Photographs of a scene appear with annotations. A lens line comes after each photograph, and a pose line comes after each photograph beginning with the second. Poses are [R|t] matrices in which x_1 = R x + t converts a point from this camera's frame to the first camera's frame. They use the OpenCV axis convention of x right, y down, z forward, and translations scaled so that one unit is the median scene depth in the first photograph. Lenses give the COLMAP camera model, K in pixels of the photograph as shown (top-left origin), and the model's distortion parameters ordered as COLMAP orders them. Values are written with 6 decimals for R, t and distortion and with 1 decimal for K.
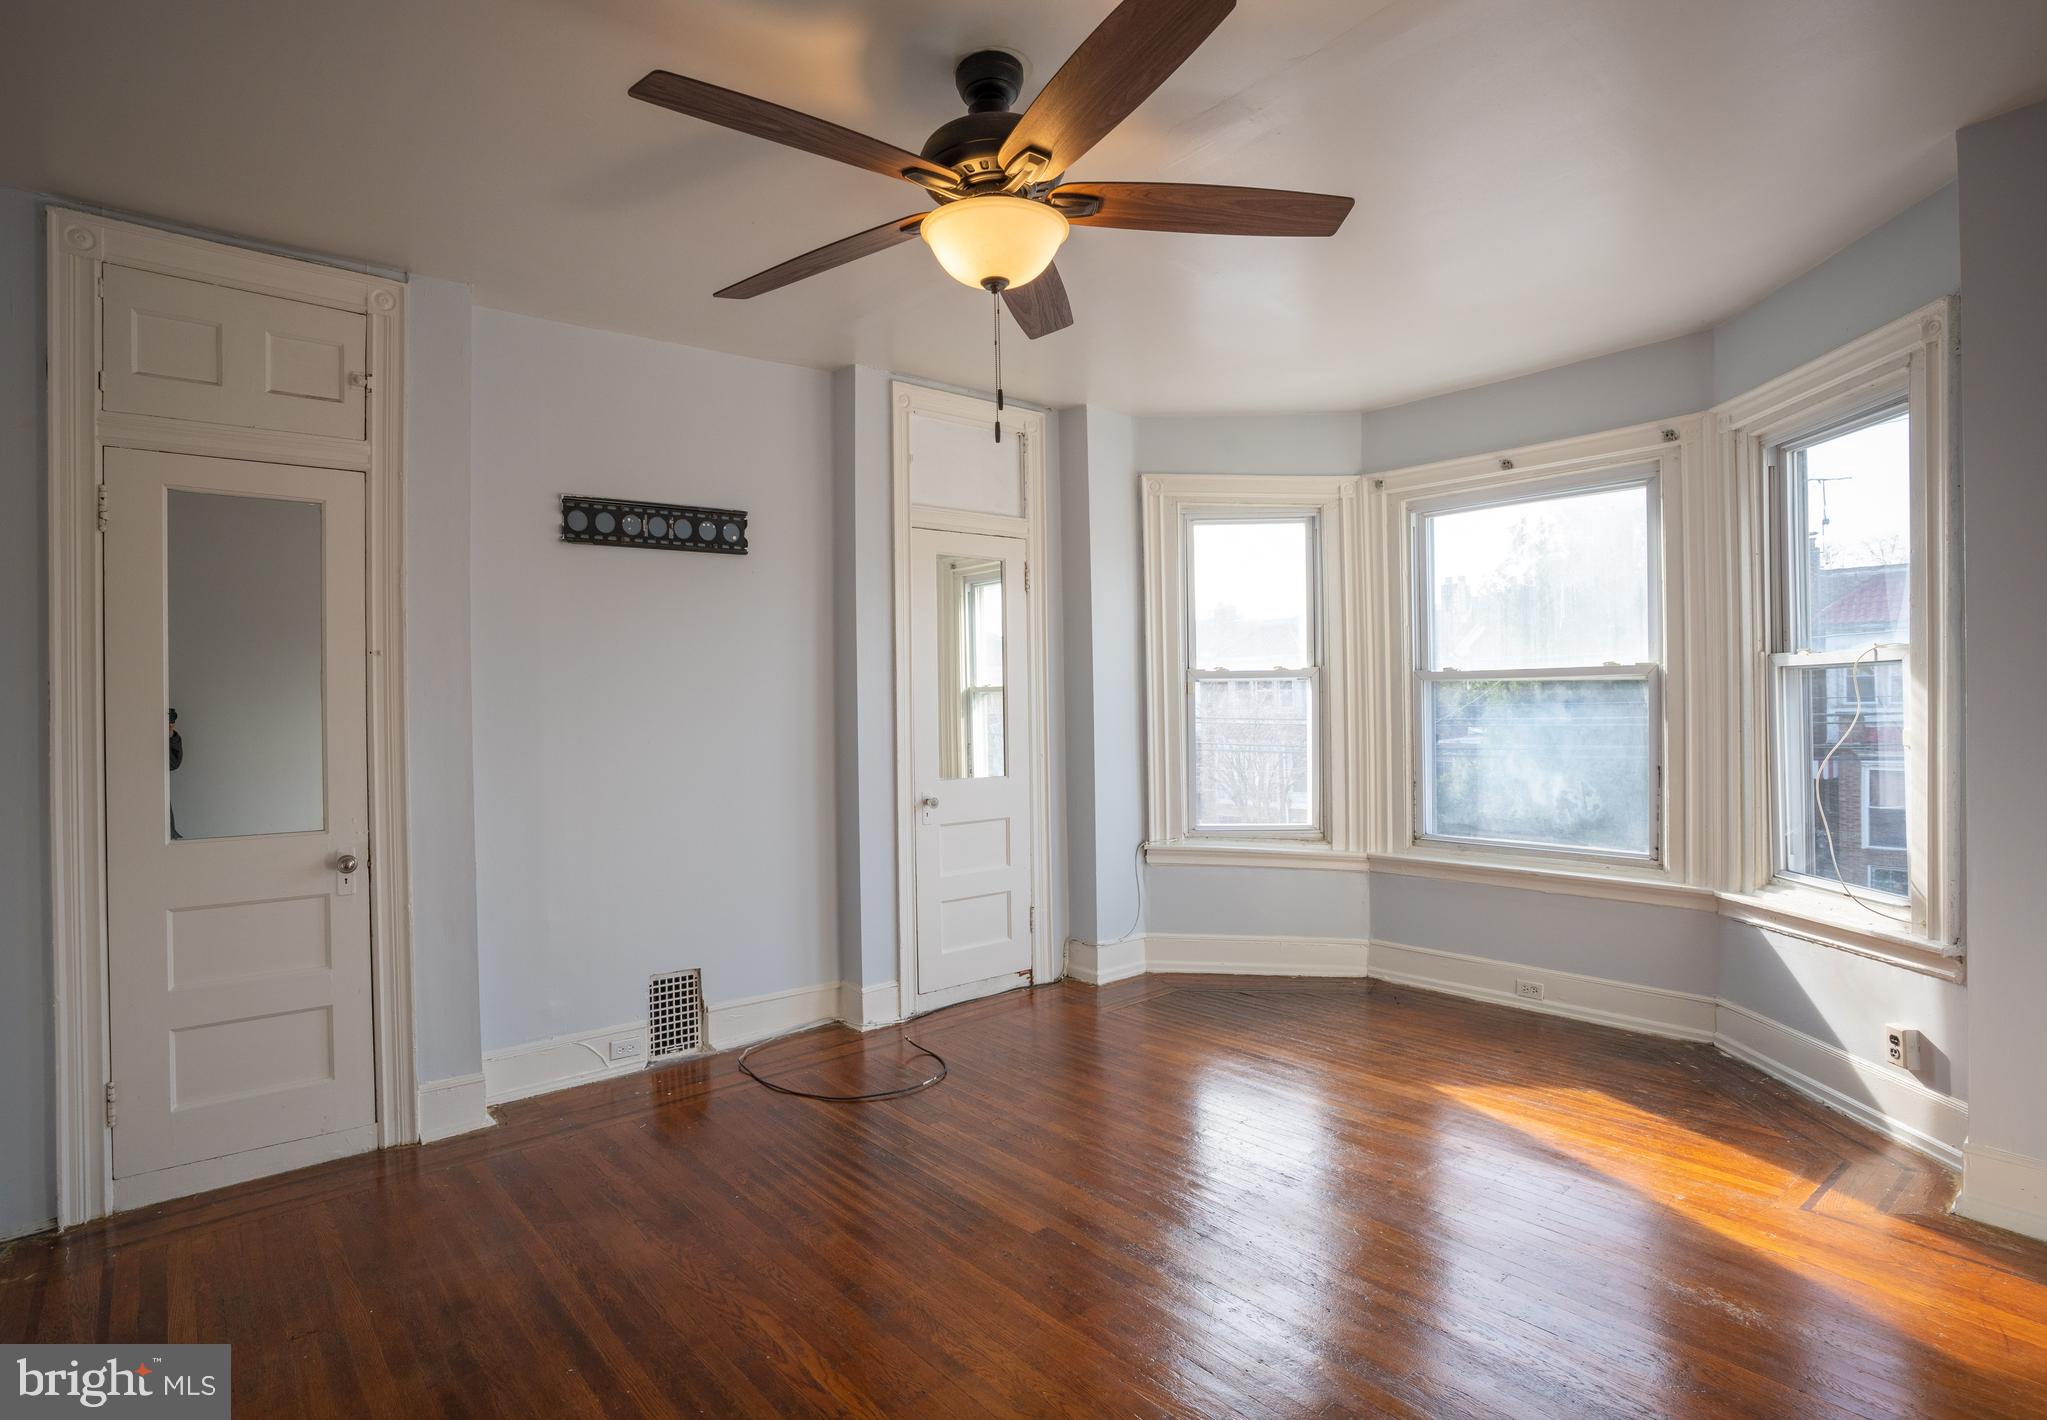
lens RADIAL K [[1071.8, 0, 1023.5], [0, 1071.8, 710.0], [0, 0, 1]] dist [-0.001180, 0.014806]
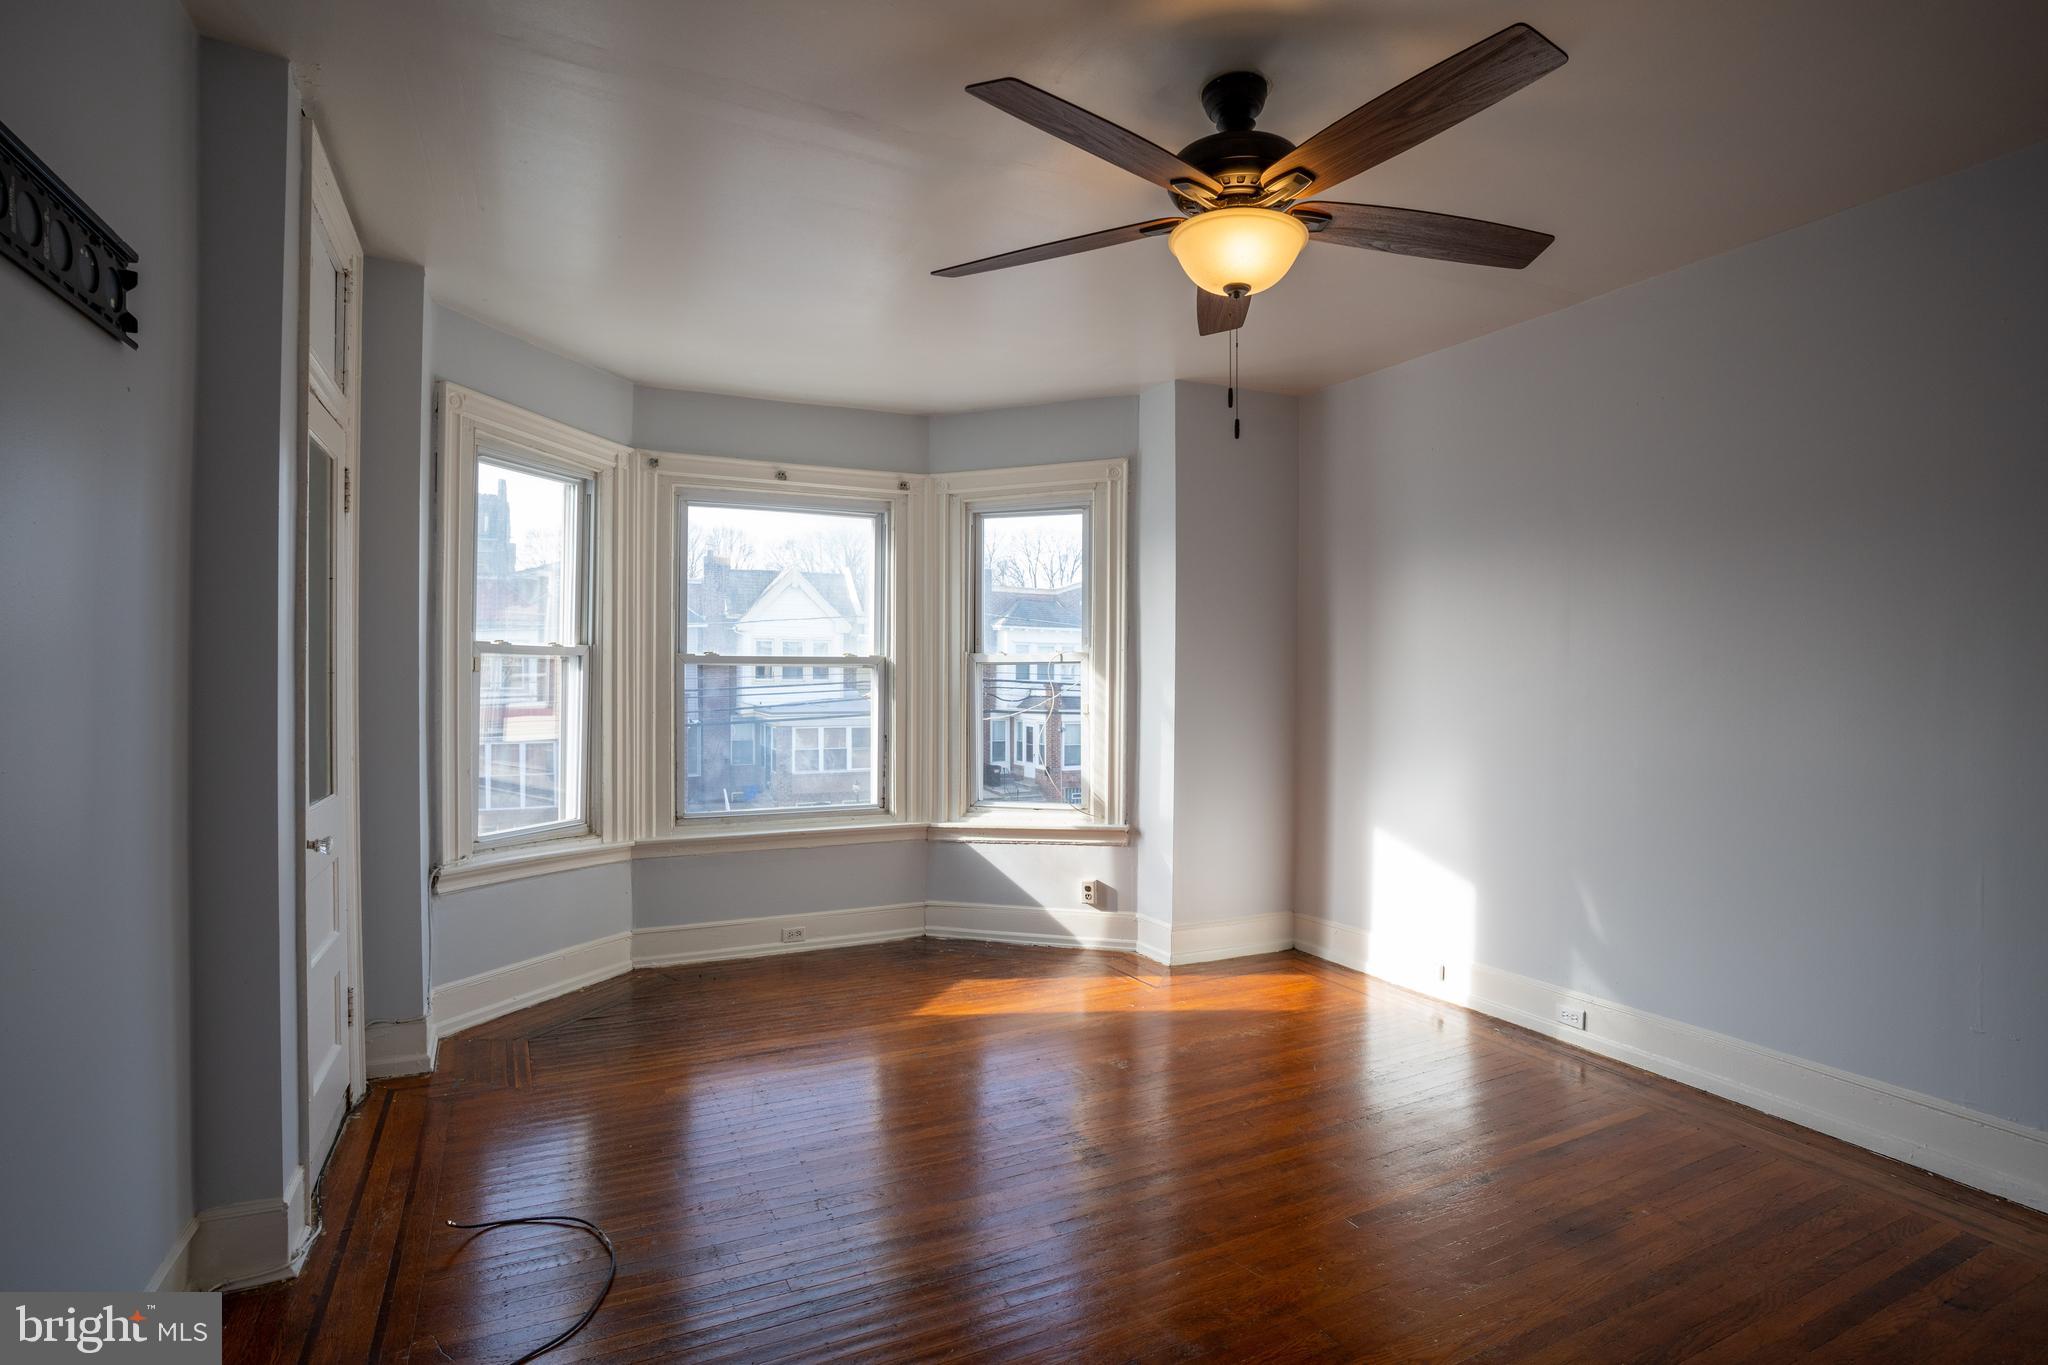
lens RADIAL K [[1024.6, 0, 1024.0], [0, 1024.6, 682.5], [0, 0, 1]] dist [-0.084116, 0.051090]
pose [[0.263959, 0.012459, 0.964454, -0.562329], [0.004104, 0.999893, -0.014040, 0.006612], [-0.964525, 0.007664, 0.263879, 0.511402]]
